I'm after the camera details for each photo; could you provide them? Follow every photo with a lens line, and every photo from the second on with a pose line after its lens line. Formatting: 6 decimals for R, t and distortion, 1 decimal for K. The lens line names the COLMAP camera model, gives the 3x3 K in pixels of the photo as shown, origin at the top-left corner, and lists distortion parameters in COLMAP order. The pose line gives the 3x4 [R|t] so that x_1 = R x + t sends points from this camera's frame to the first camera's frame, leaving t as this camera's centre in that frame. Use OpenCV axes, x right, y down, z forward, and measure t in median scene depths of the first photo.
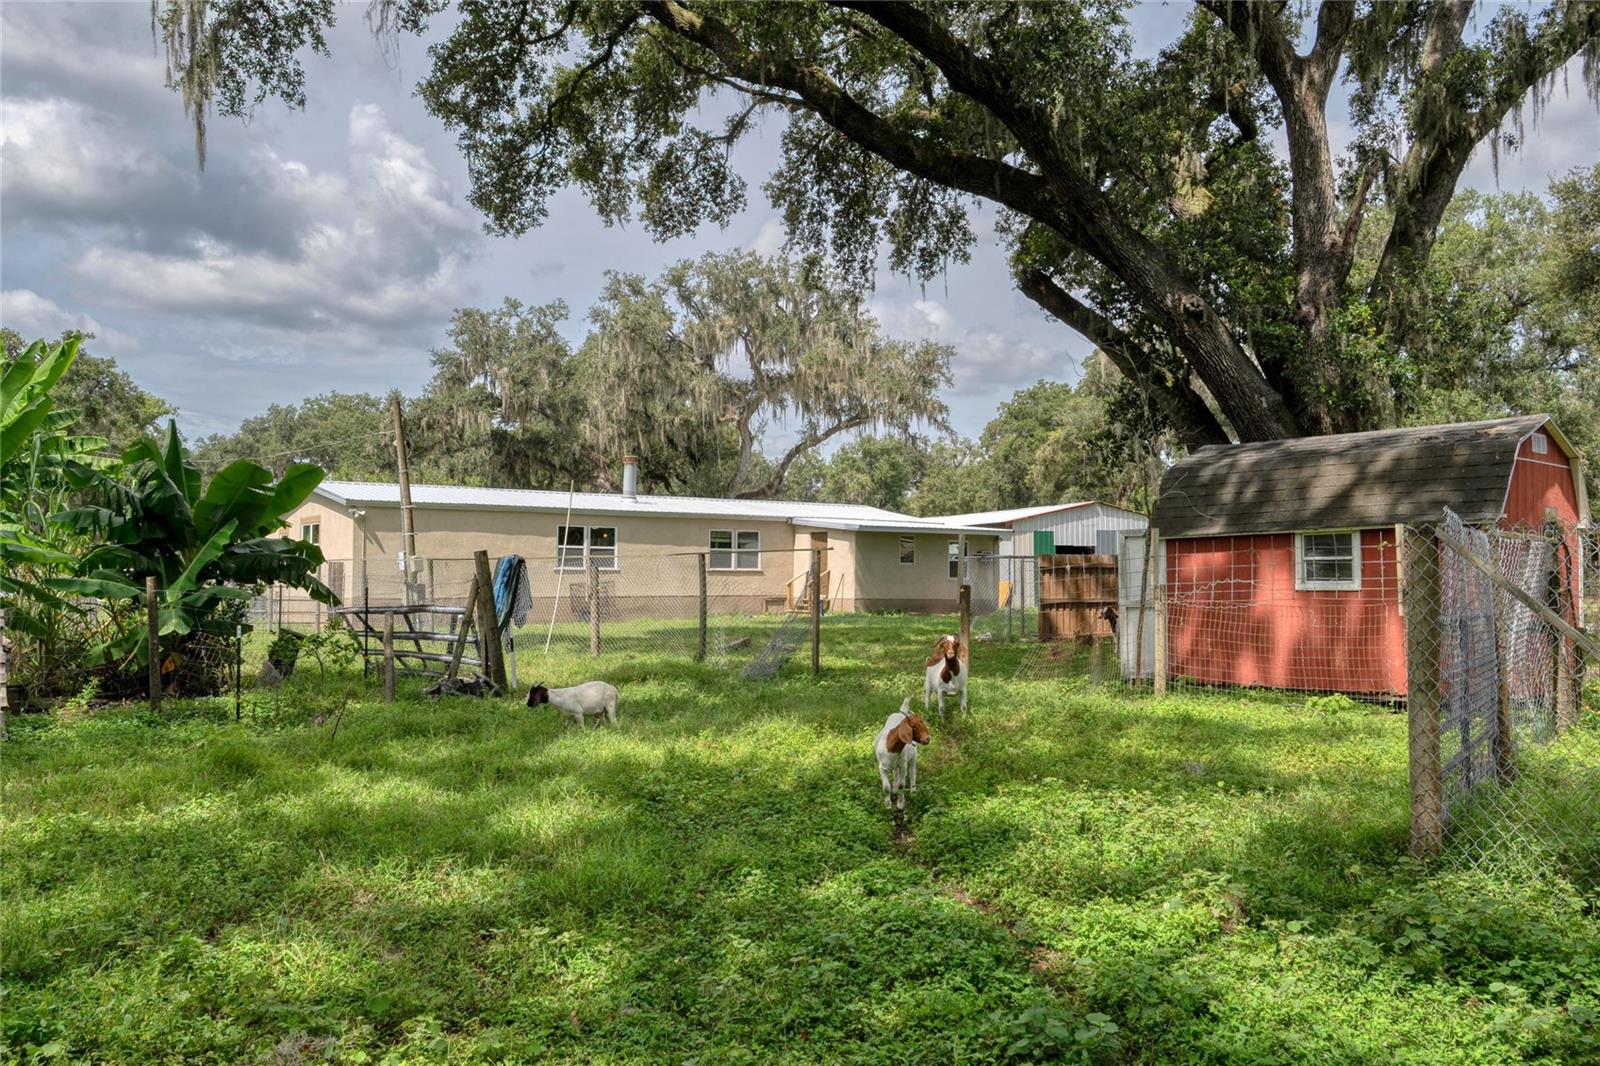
lens RADIAL K [[1247.9, 0, 799.7], [0, 1247.9, 538.1], [0, 0, 1]] dist [0.000958, 0.000088]
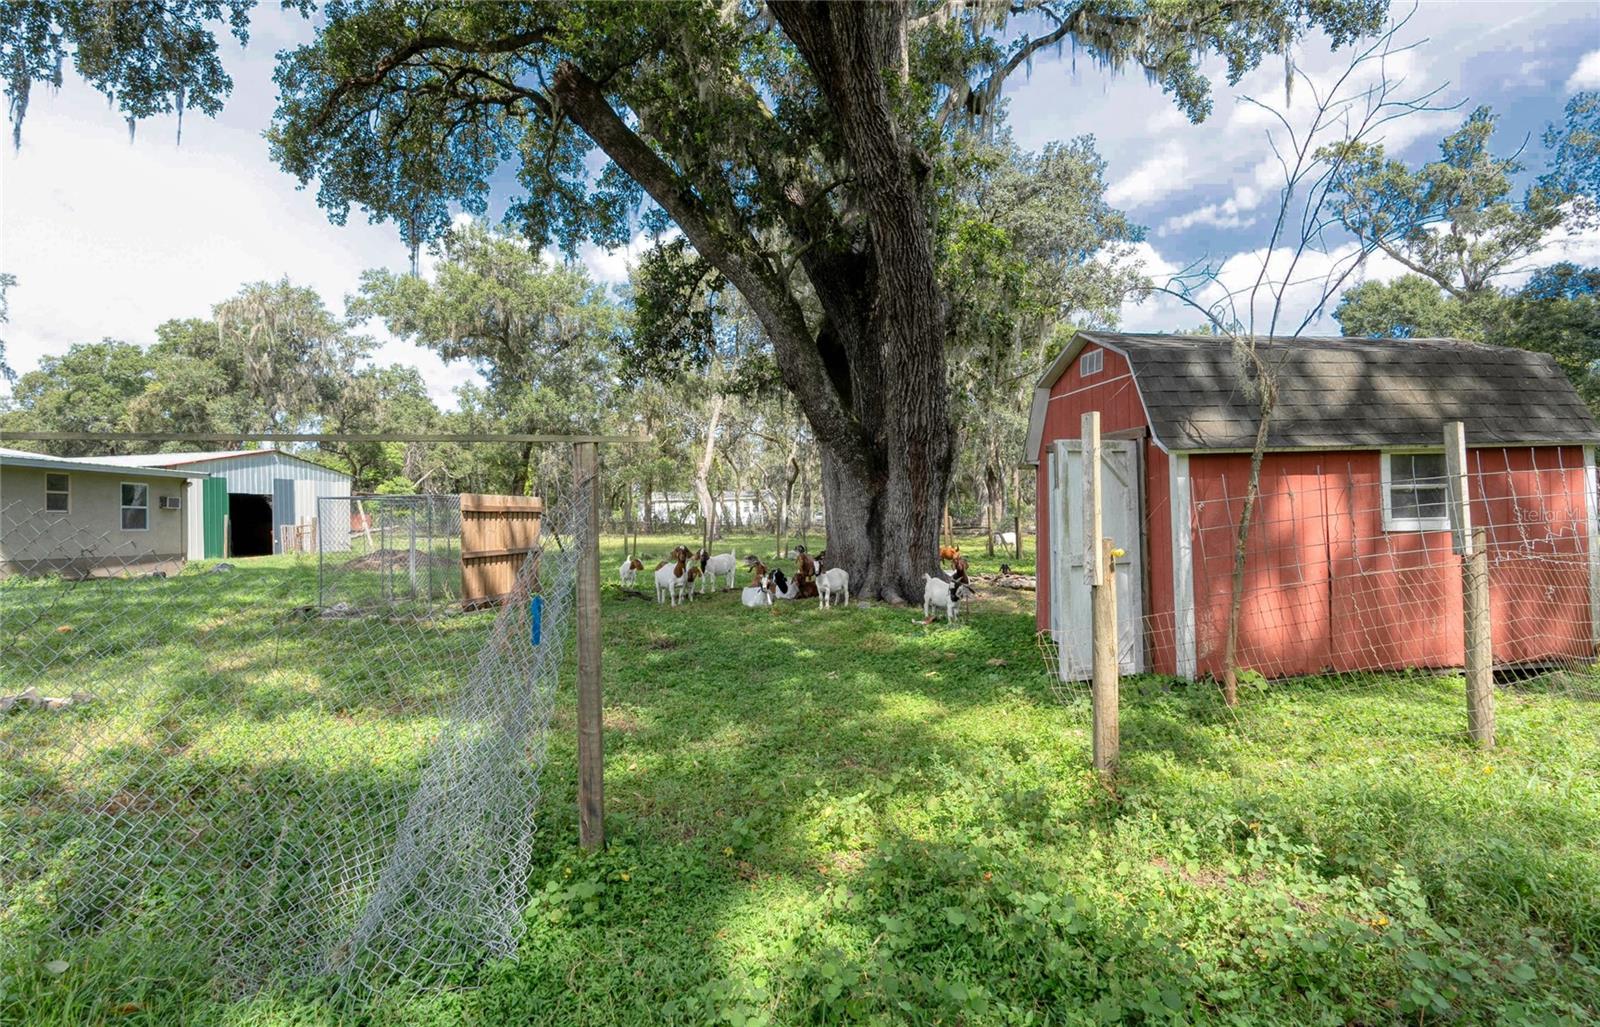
lens RADIAL K [[754.4, 0, 801.2], [0, 754.4, 507.9], [0, 0, 1]] dist [-0.002760, -0.000202]
pose [[0.539486, 0.000861, 0.841994, -0.057049], [-0.010986, 0.999922, 0.006016, 0.012398], [-0.841923, -0.012496, 0.539453, 0.443715]]
